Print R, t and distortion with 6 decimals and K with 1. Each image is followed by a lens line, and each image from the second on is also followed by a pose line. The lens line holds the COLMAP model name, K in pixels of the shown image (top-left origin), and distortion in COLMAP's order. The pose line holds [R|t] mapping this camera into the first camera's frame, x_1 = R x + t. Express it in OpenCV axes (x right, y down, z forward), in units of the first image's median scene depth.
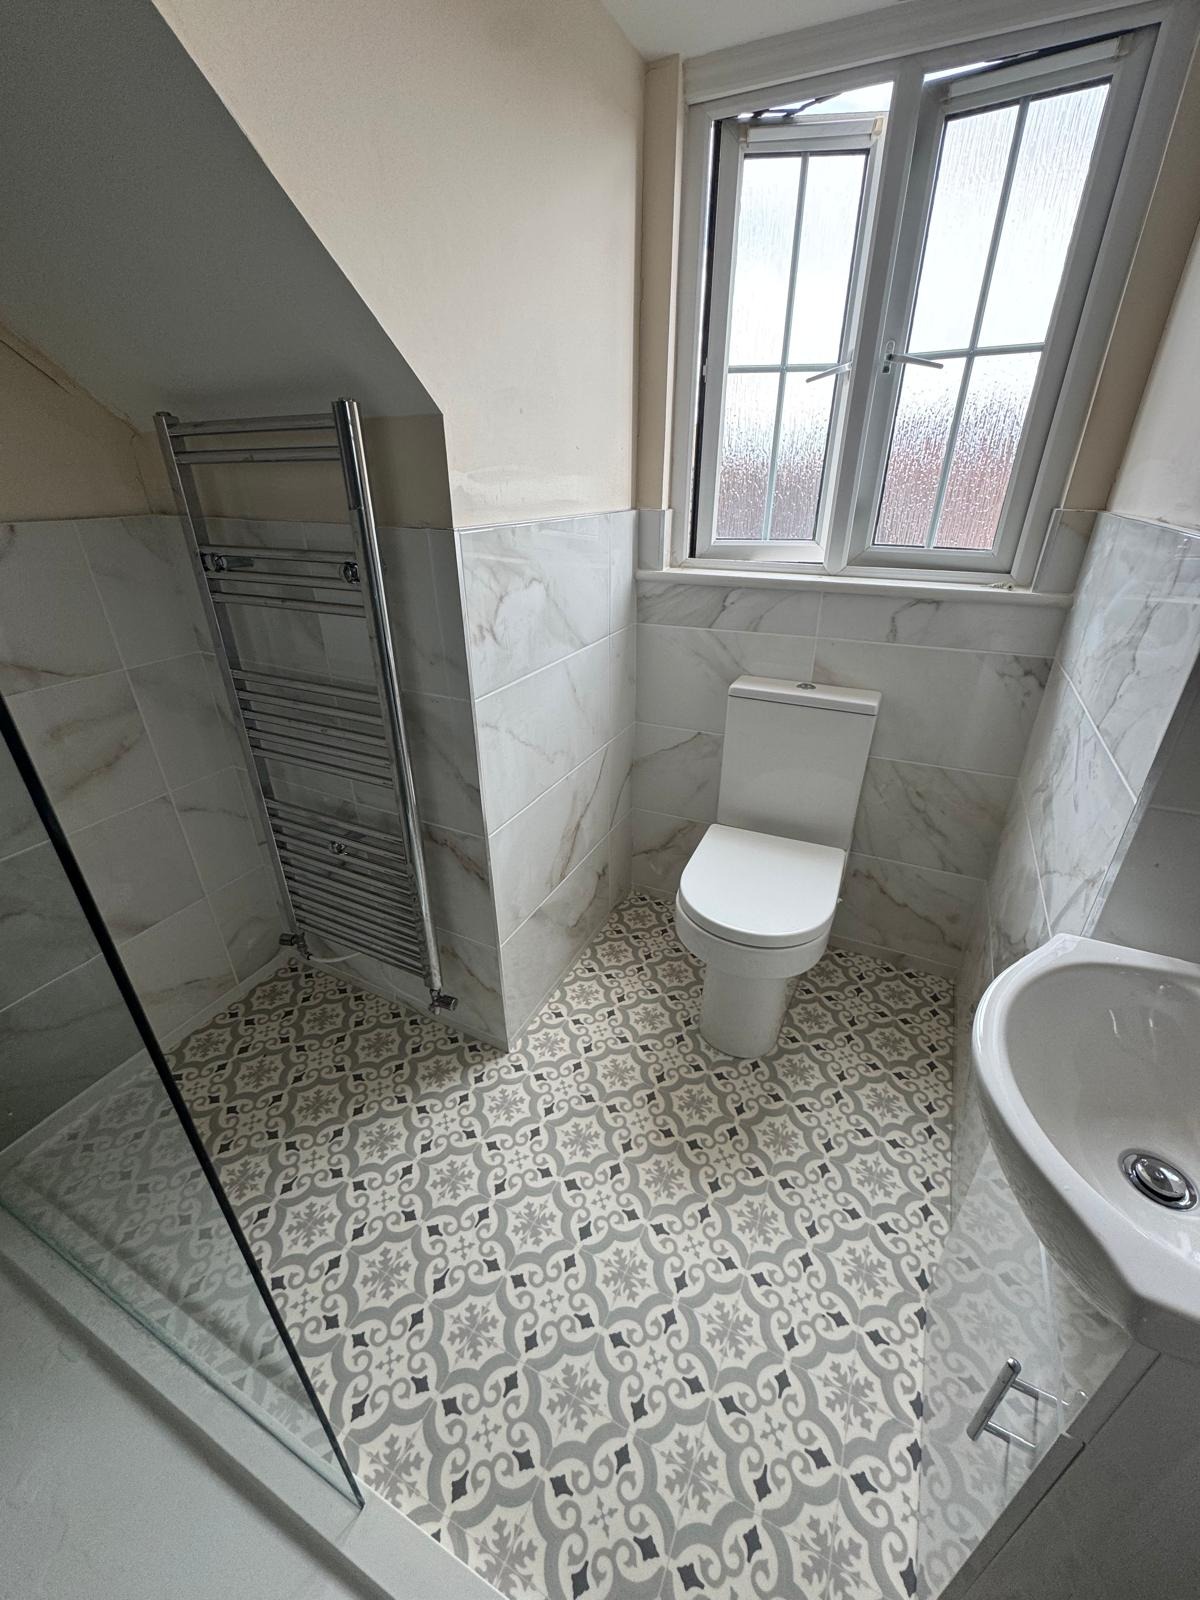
lens RADIAL K [[639.0, 0, 597.3], [0, 639.0, 802.2], [0, 0, 1]] dist [-0.000609, -0.000437]
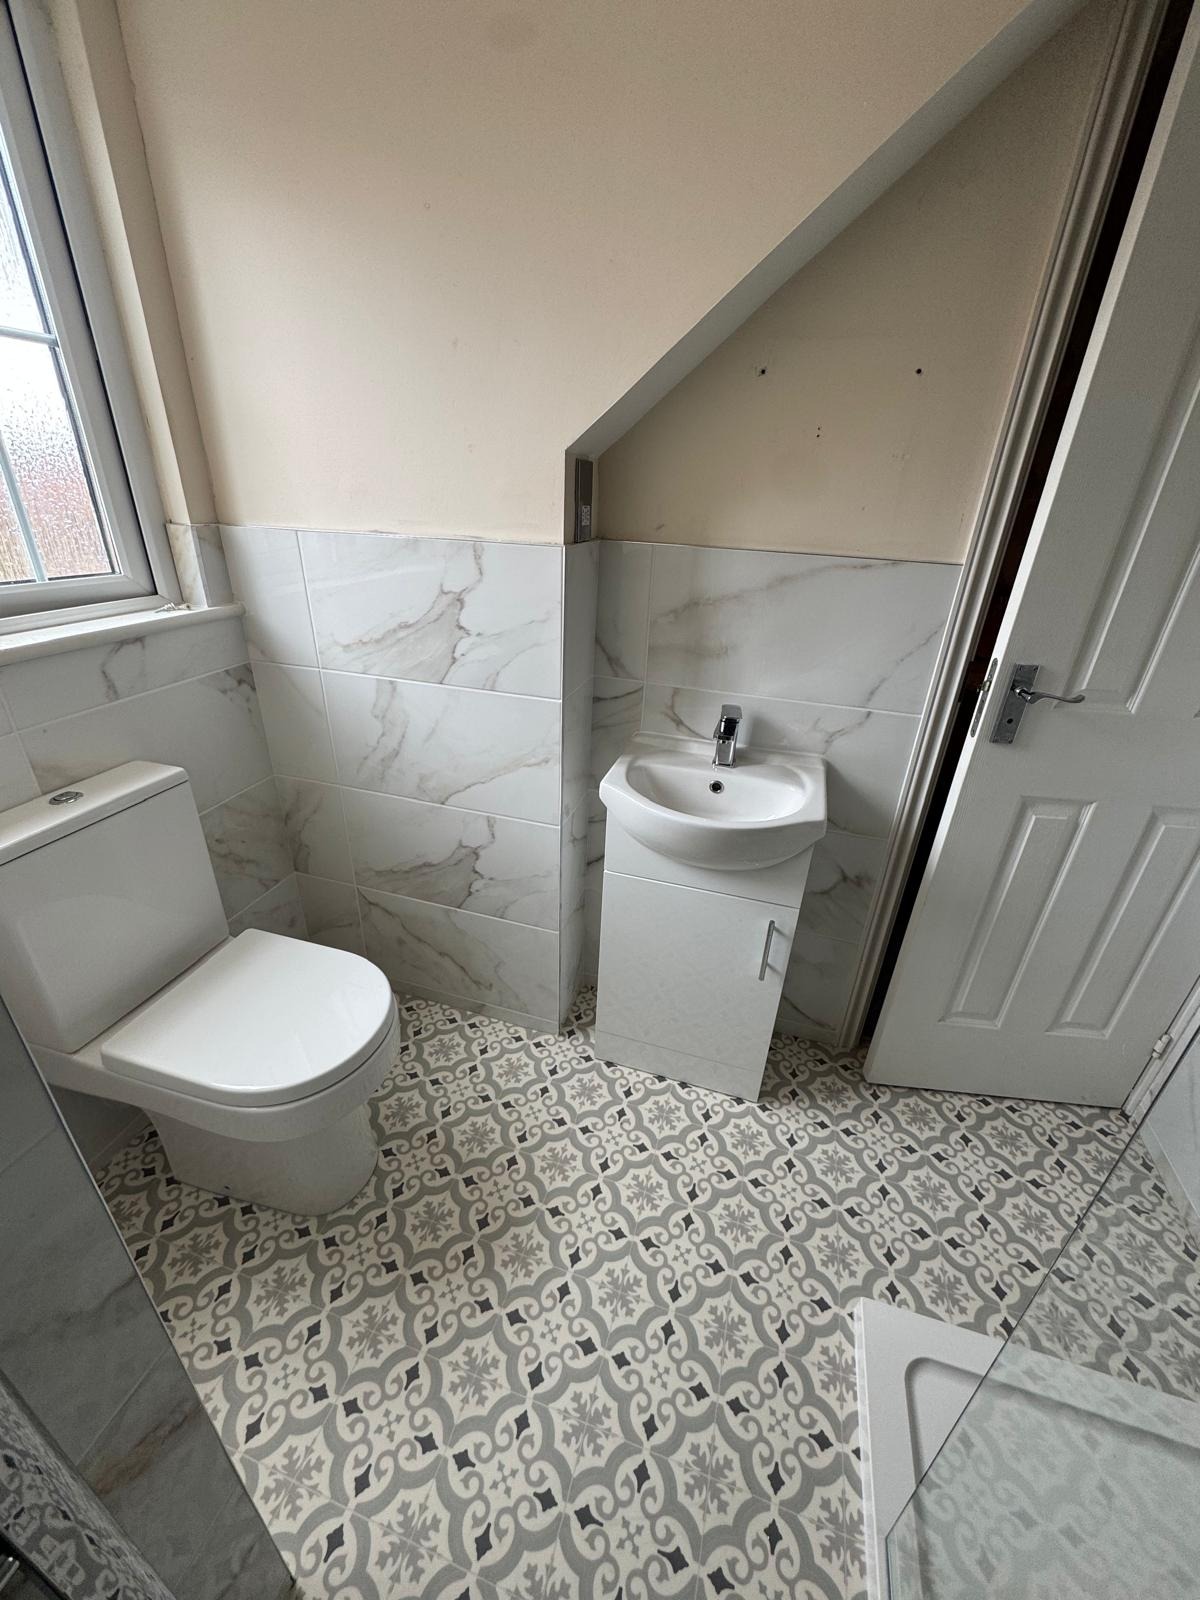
lens RADIAL K [[639.0, 0, 600.8], [0, 639.0, 802.4], [0, 0, 1]] dist [-0.000609, -0.000437]
pose [[-0.164921, -0.439969, 0.882739, -0.426496], [0.413005, 0.781945, 0.466893, -0.301306], [-0.895672, 0.441576, 0.052750, 0.532428]]
